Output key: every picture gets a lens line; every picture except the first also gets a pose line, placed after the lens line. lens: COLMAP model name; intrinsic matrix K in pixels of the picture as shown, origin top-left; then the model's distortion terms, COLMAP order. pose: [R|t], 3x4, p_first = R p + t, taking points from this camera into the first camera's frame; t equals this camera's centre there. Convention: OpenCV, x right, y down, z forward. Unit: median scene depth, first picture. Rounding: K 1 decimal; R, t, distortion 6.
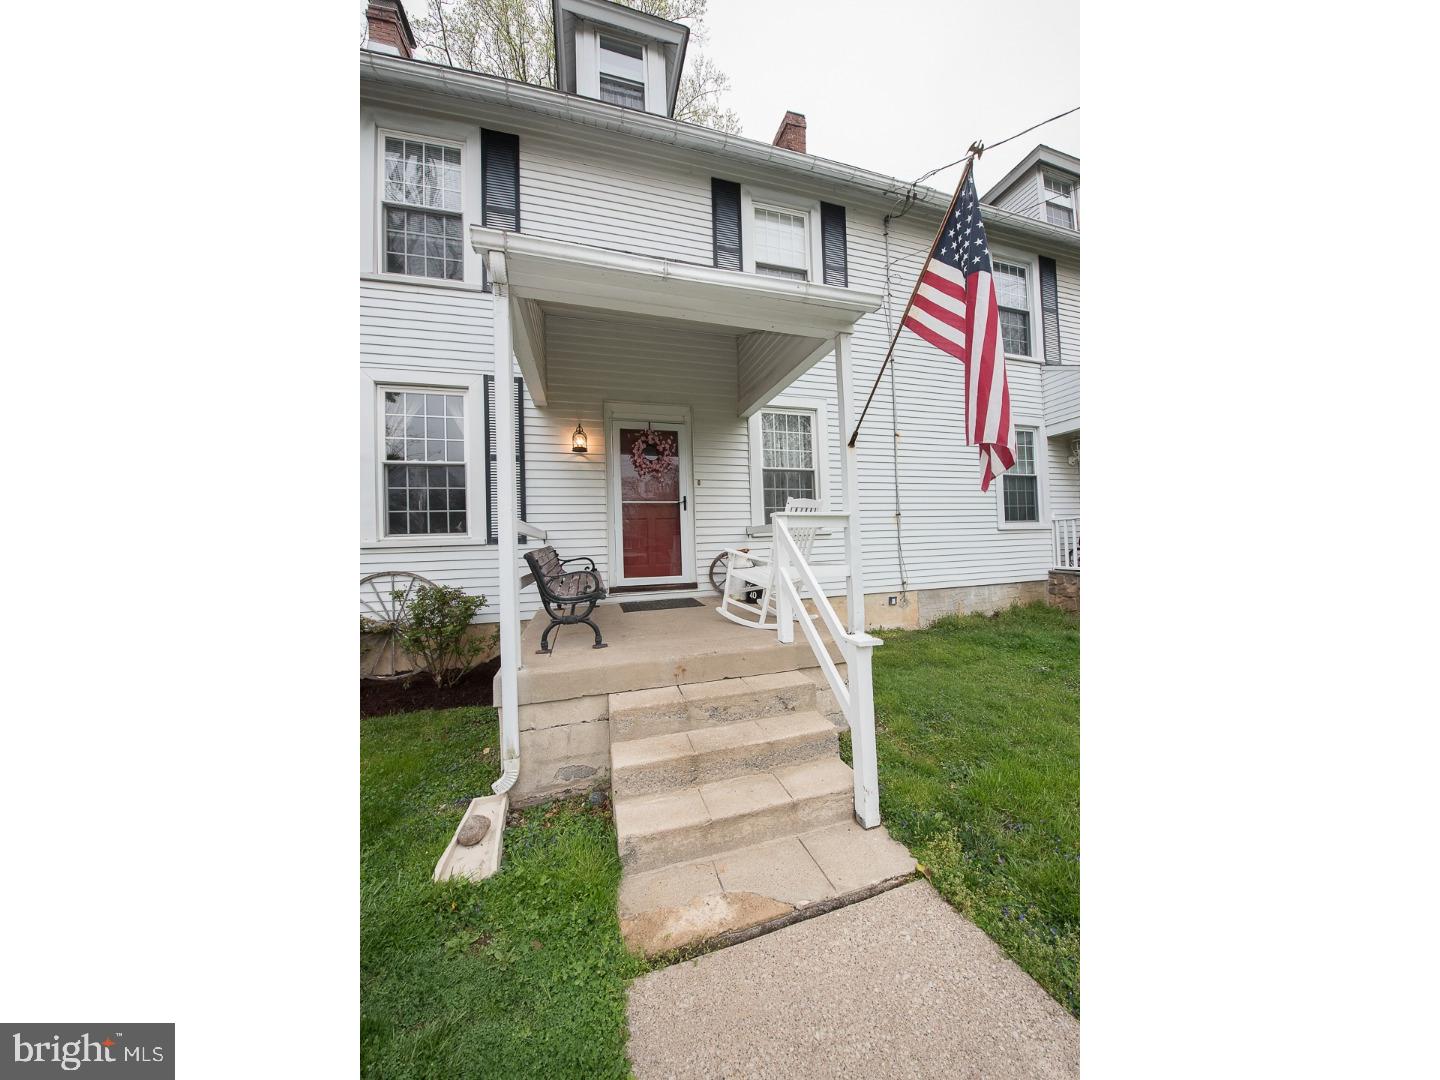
lens RADIAL K [[581.0, 0, 720.0], [0, 581.0, 540.0], [0, 0, 1]] dist [-0.008937, -0.003734]
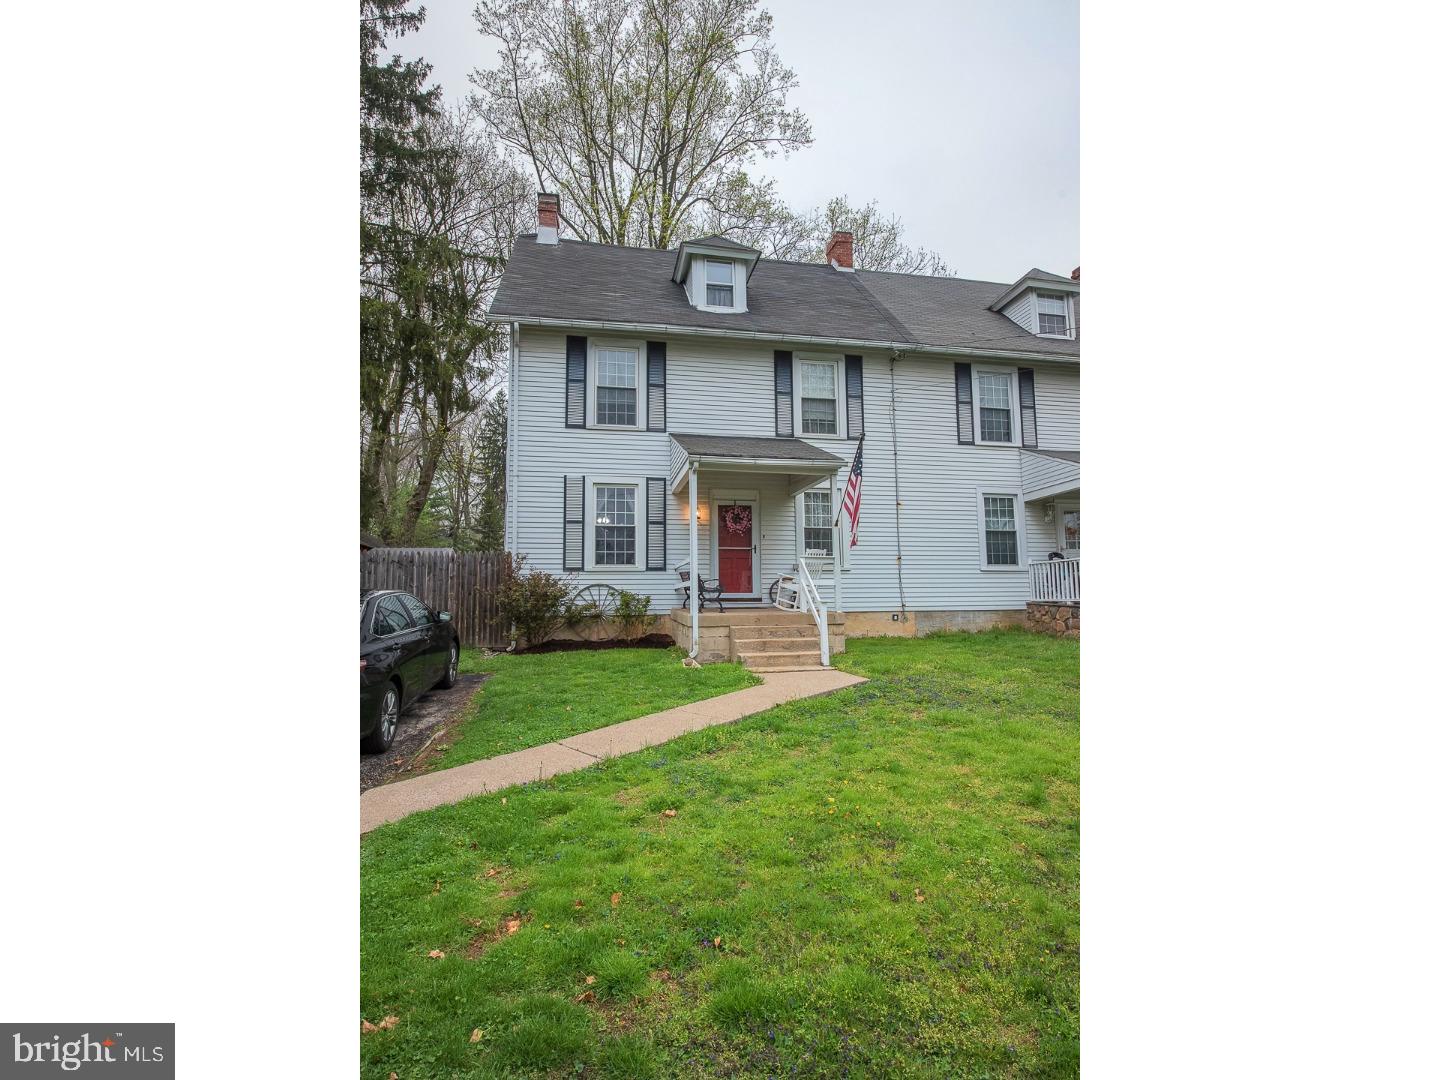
lens RADIAL K [[879.5, 0, 720.0], [0, 879.5, 540.0], [0, 0, 1]] dist [-0.000005, -0.000174]
pose [[0.997341, 0.014270, -0.071465, 0.016288], [-0.018643, 0.997970, -0.060897, 0.058884], [0.070451, 0.062067, 0.995582, -1.356143]]
